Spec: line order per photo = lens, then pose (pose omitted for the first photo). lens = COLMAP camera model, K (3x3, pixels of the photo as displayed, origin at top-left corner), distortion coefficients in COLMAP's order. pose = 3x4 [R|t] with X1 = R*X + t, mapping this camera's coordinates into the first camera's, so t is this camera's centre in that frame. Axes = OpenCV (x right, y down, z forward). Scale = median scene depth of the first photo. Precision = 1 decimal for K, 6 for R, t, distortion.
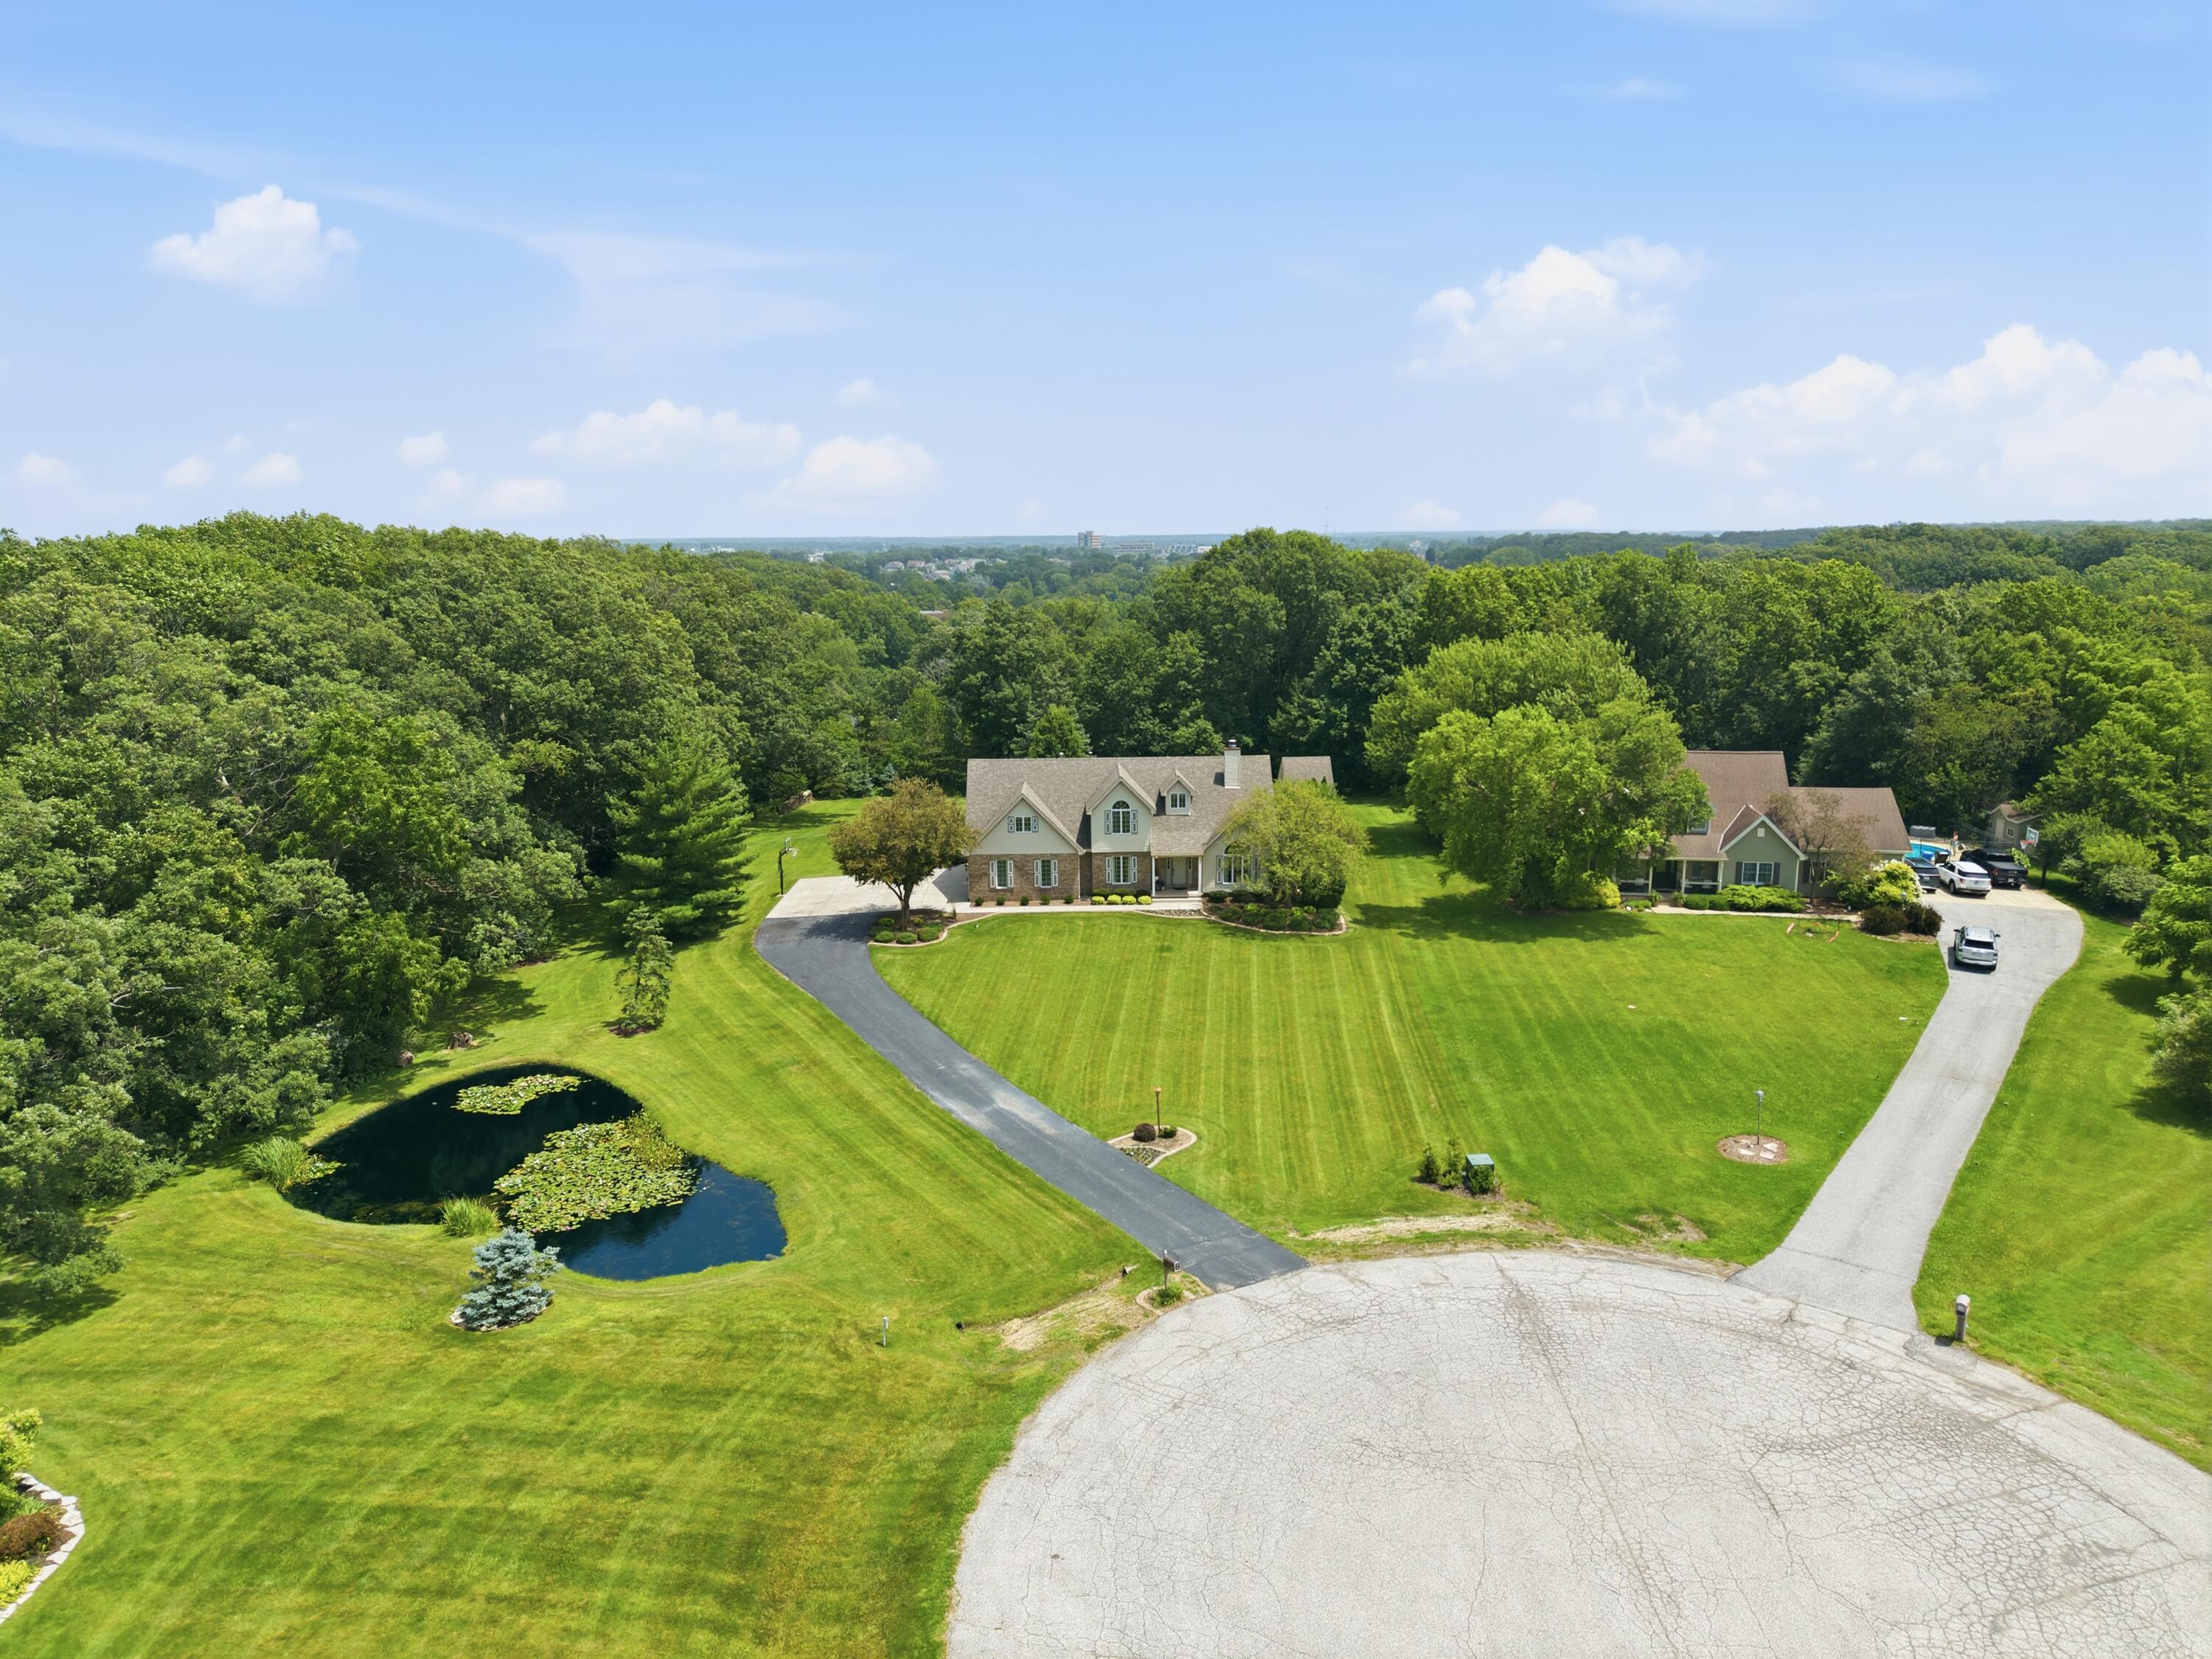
lens RADIAL K [[1470.7, 0, 1106.0], [0, 1470.7, 829.5], [0, 0, 1]] dist [0.048700, -0.053778]
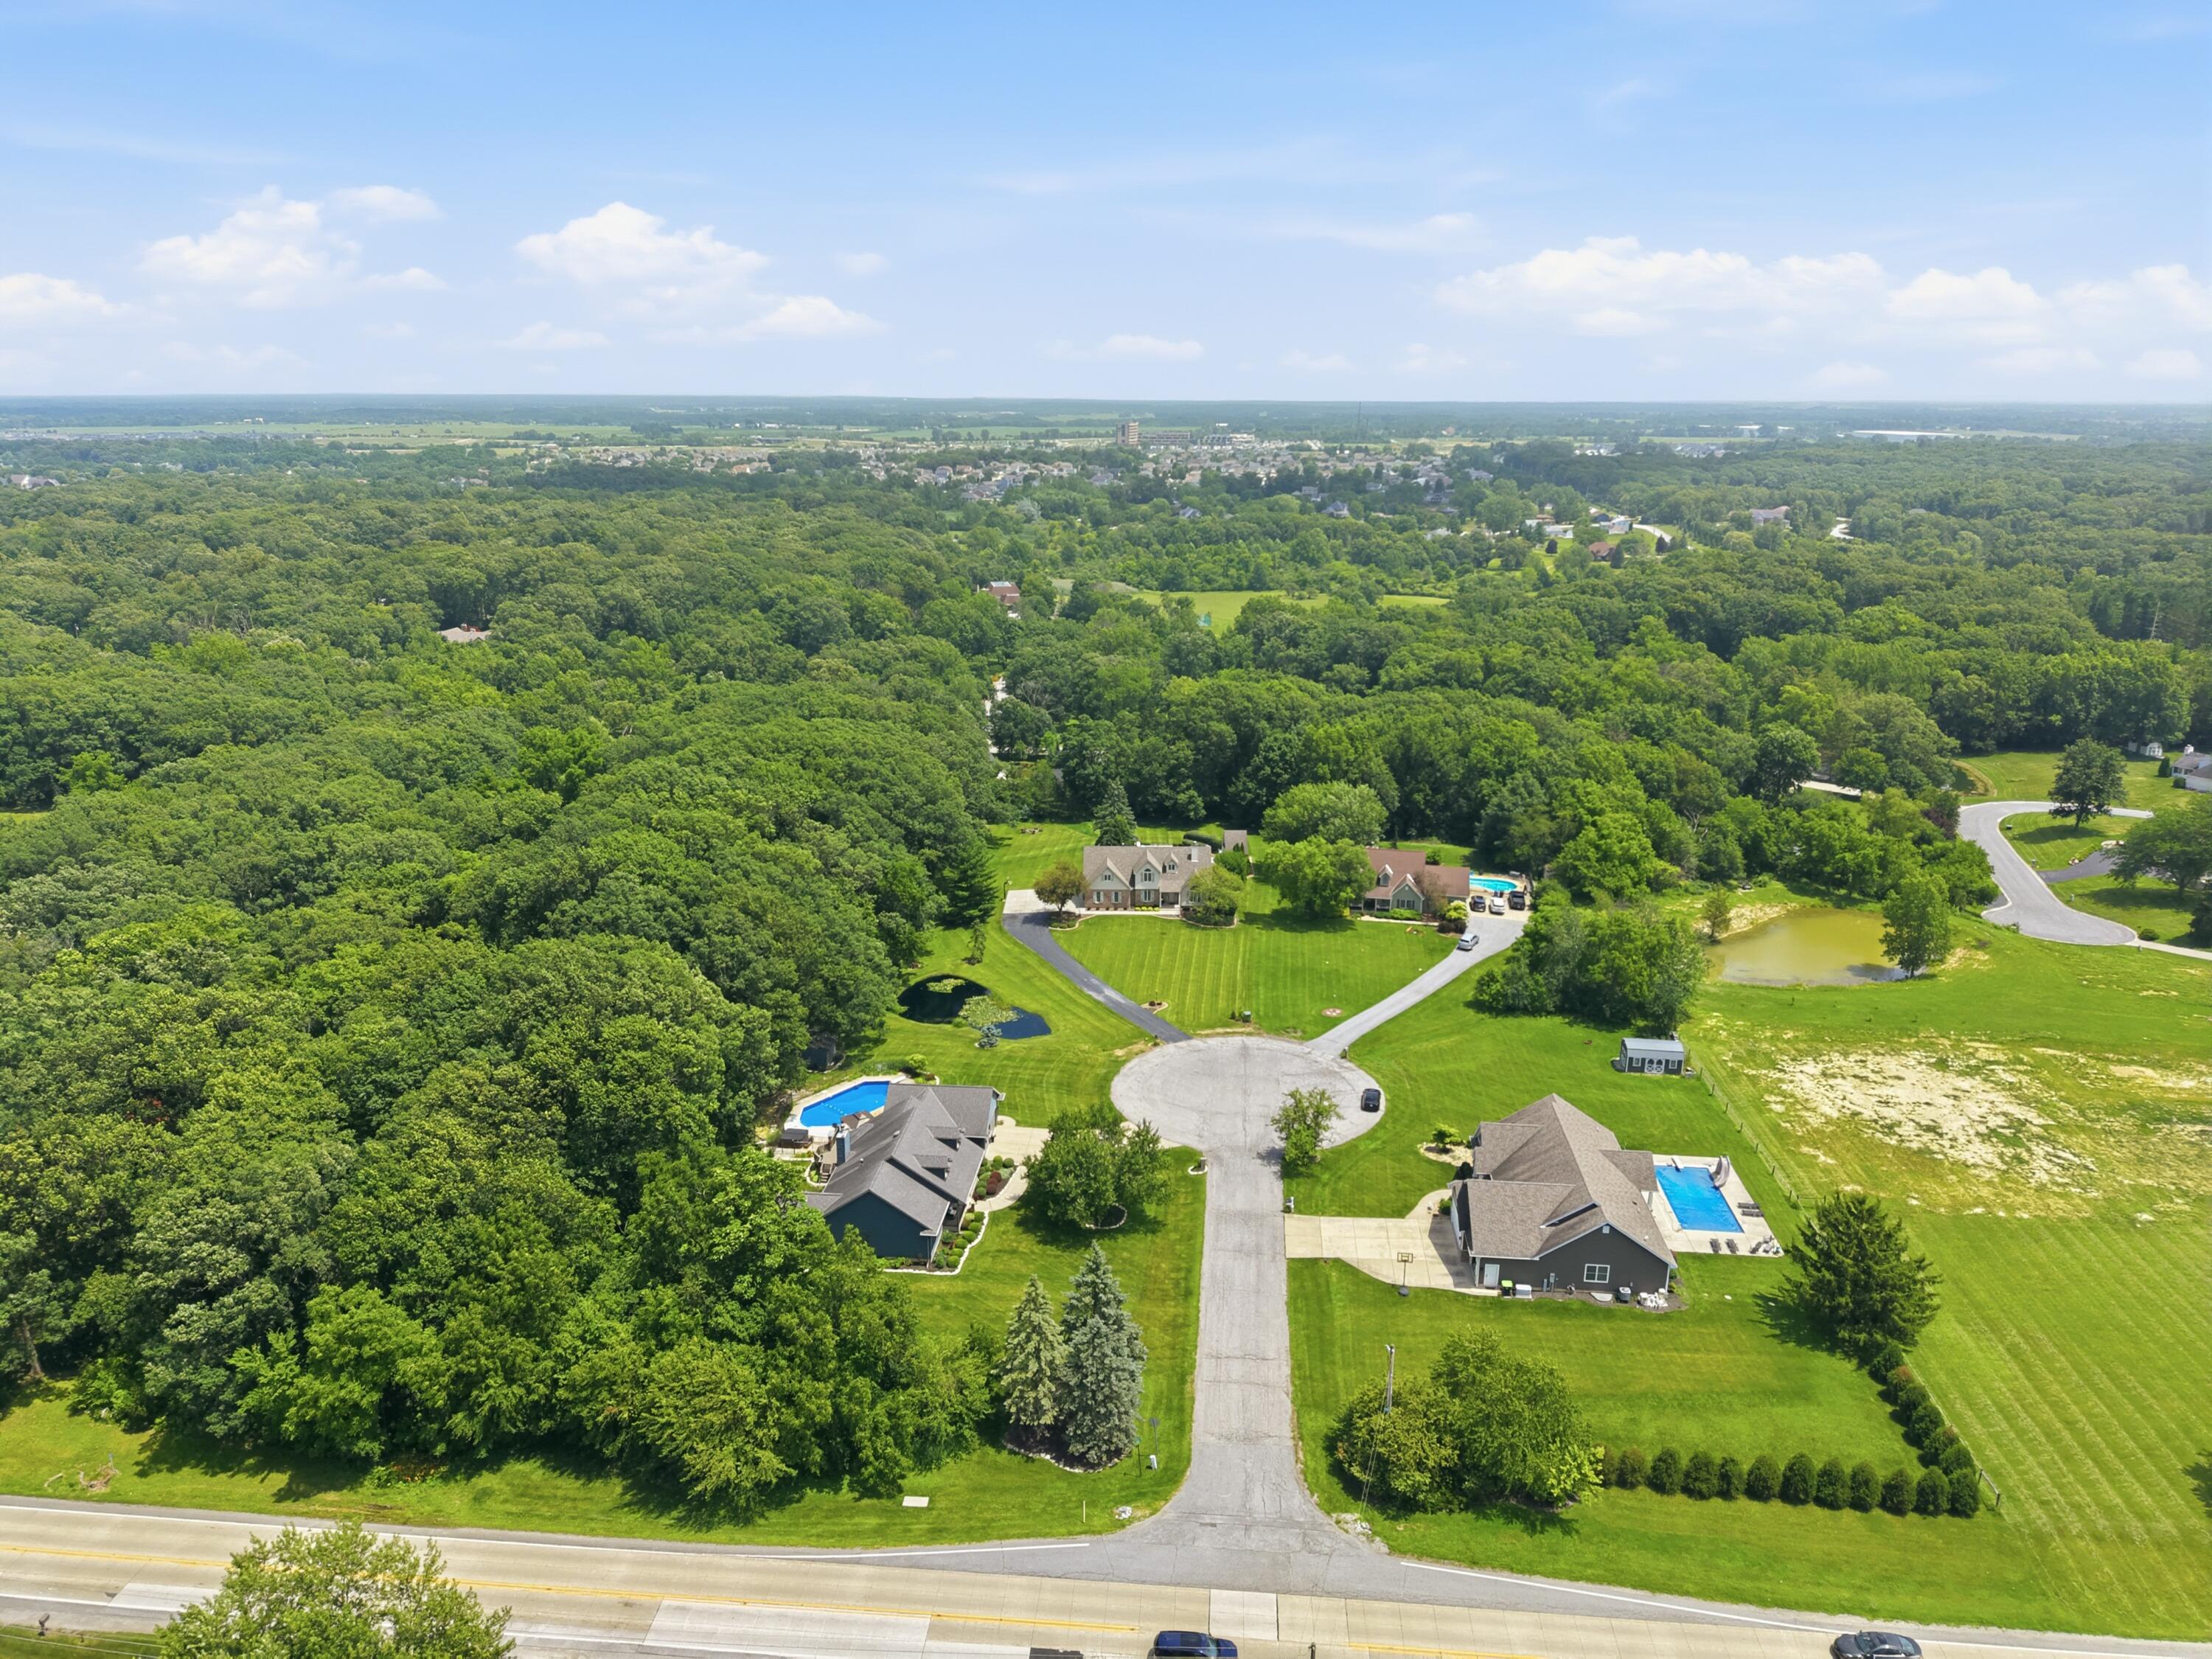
lens RADIAL K [[1470.7, 0, 1106.0], [0, 1470.7, 829.5], [0, 0, 1]] dist [0.048700, -0.053778]
pose [[0.999617, 0.020257, -0.018870, -0.015846], [-0.018486, 0.995799, 0.089676, -0.330148], [0.020608, -0.089293, 0.995792, -1.561699]]
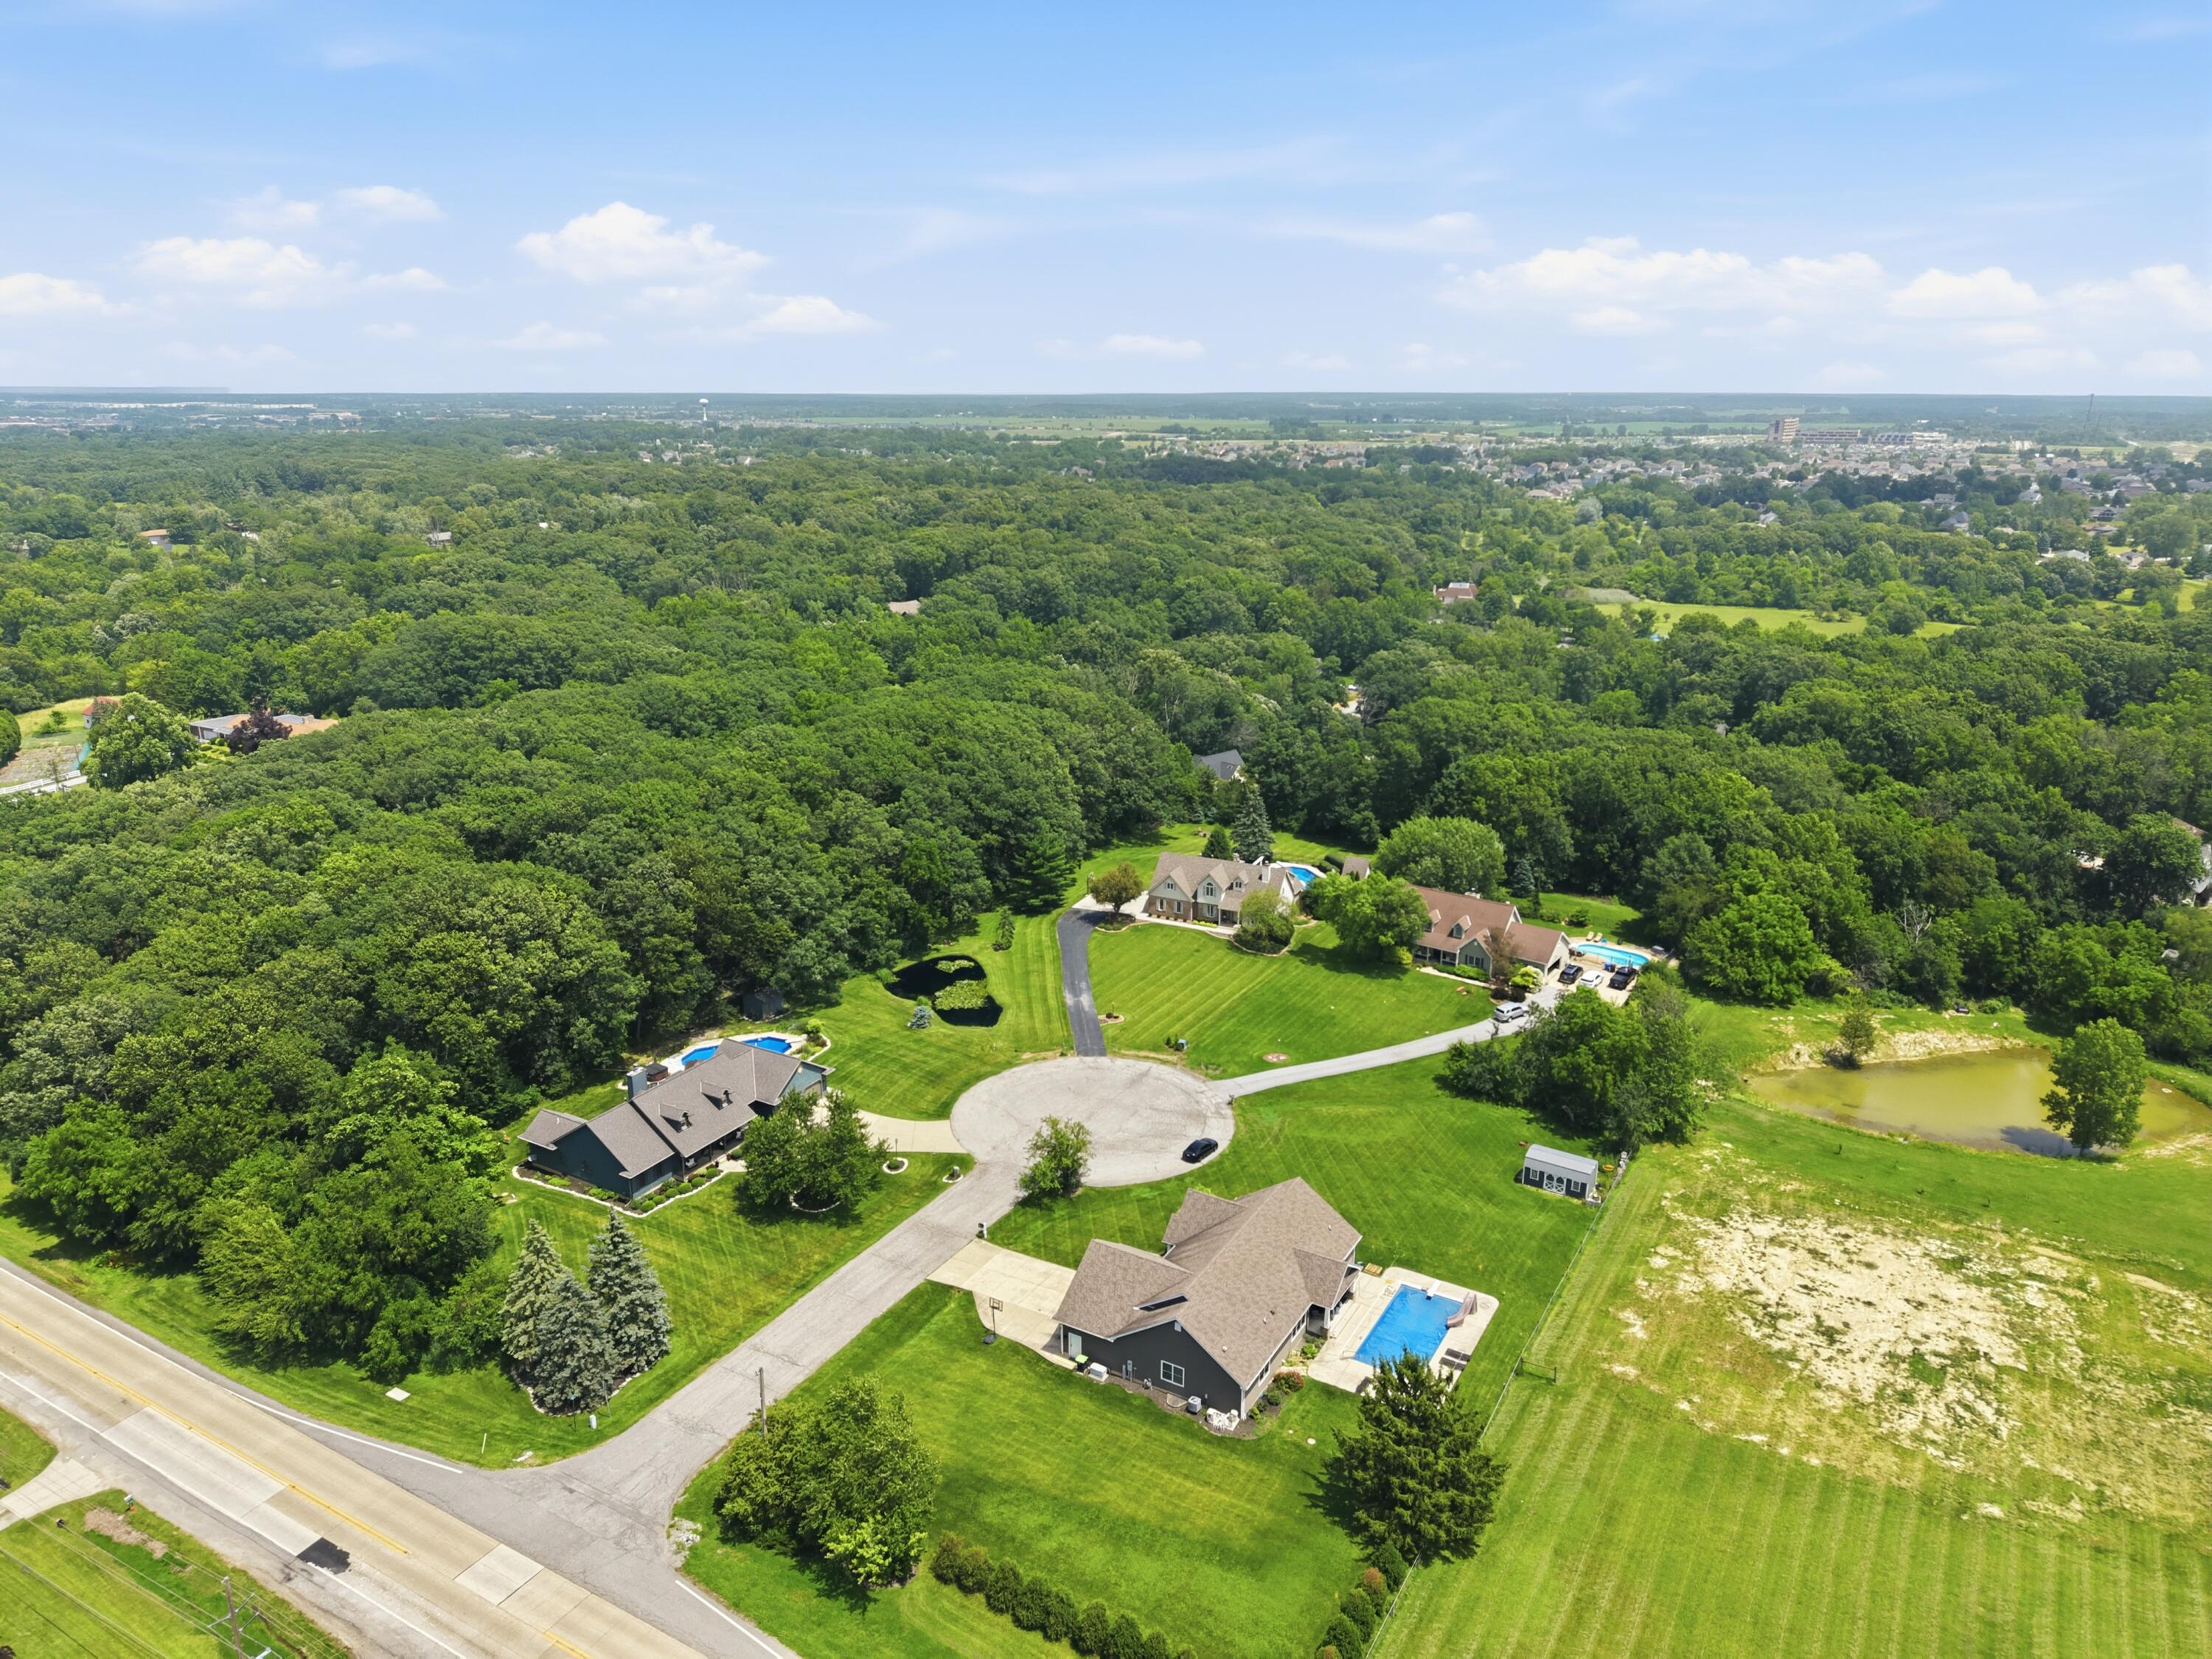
lens RADIAL K [[1470.7, 0, 1106.0], [0, 1470.7, 829.5], [0, 0, 1]] dist [0.048700, -0.053778]
pose [[0.898936, 0.140249, -0.415024, 0.900480], [-0.099705, 0.988005, 0.117916, -0.398173], [0.426583, -0.064619, 0.902137, -1.302134]]
